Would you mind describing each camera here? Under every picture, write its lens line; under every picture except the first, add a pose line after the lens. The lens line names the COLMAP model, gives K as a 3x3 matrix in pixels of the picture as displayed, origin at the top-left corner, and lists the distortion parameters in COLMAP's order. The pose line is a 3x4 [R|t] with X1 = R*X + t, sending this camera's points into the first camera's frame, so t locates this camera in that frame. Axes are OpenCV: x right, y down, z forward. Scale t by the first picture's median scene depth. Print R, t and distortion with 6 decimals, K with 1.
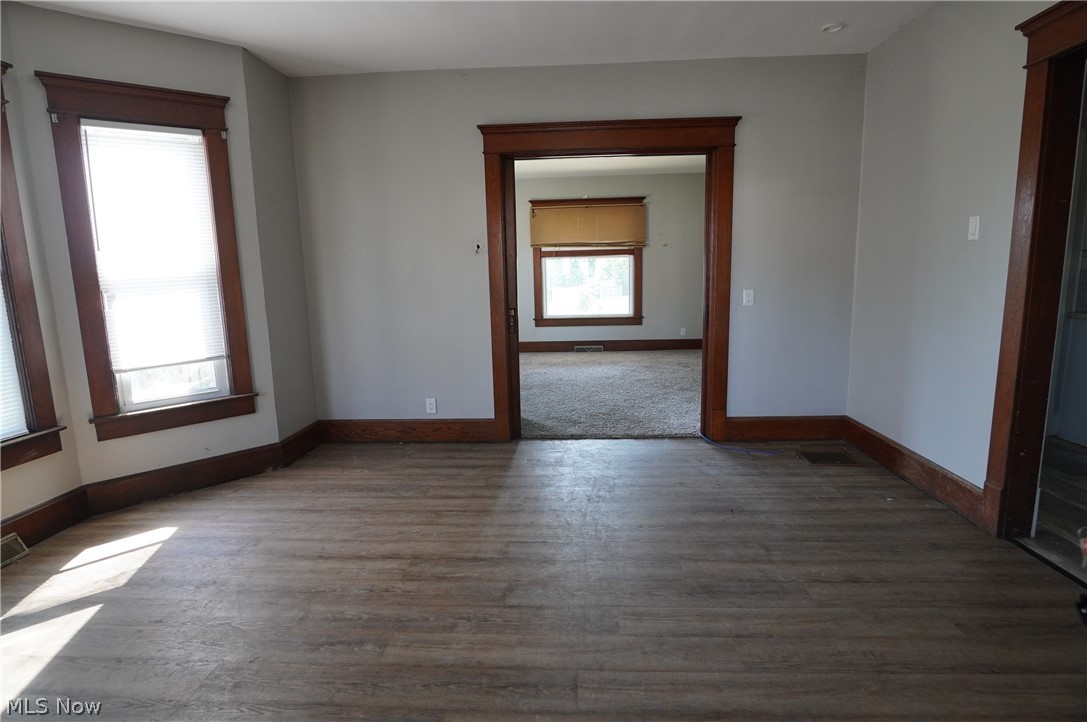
lens RADIAL K [[559.5, 0, 541.4], [0, 559.5, 363.9], [0, 0, 1]] dist [-0.016578, -0.003720]
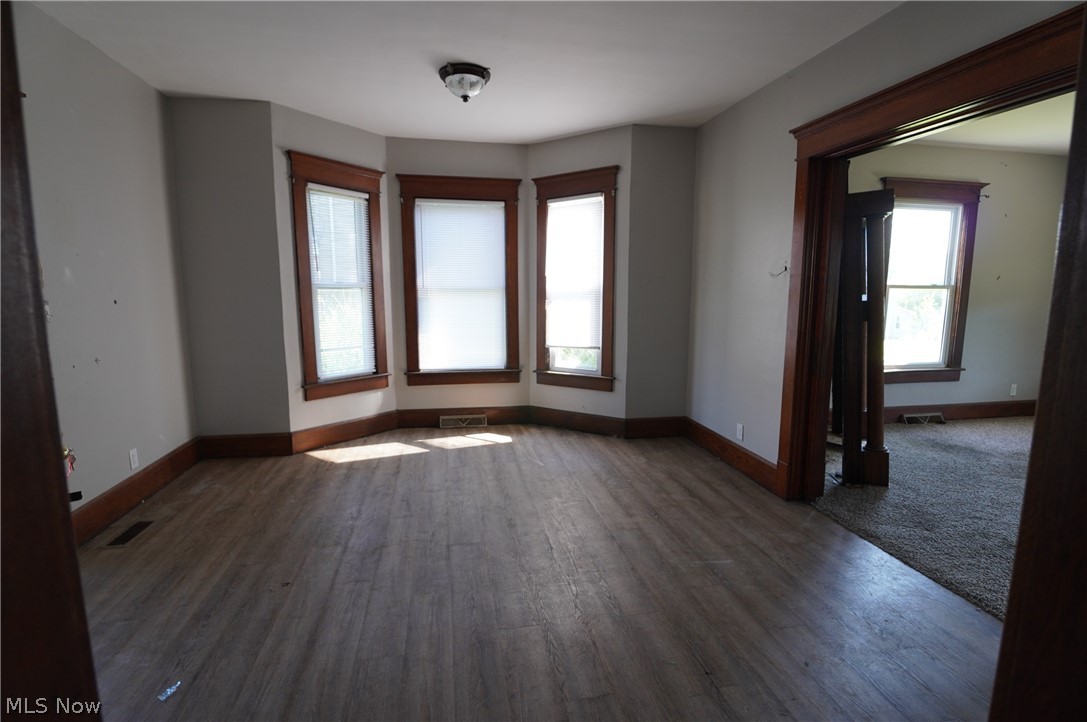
lens RADIAL K [[528.2, 0, 538.7], [0, 528.2, 359.2], [0, 0, 1]] dist [-0.024847, -0.001171]
pose [[0.231168, 0.157518, -0.960078, 0.722273], [-0.162675, 0.979173, 0.121482, -0.127420], [0.959218, 0.128098, 0.251977, 0.522532]]
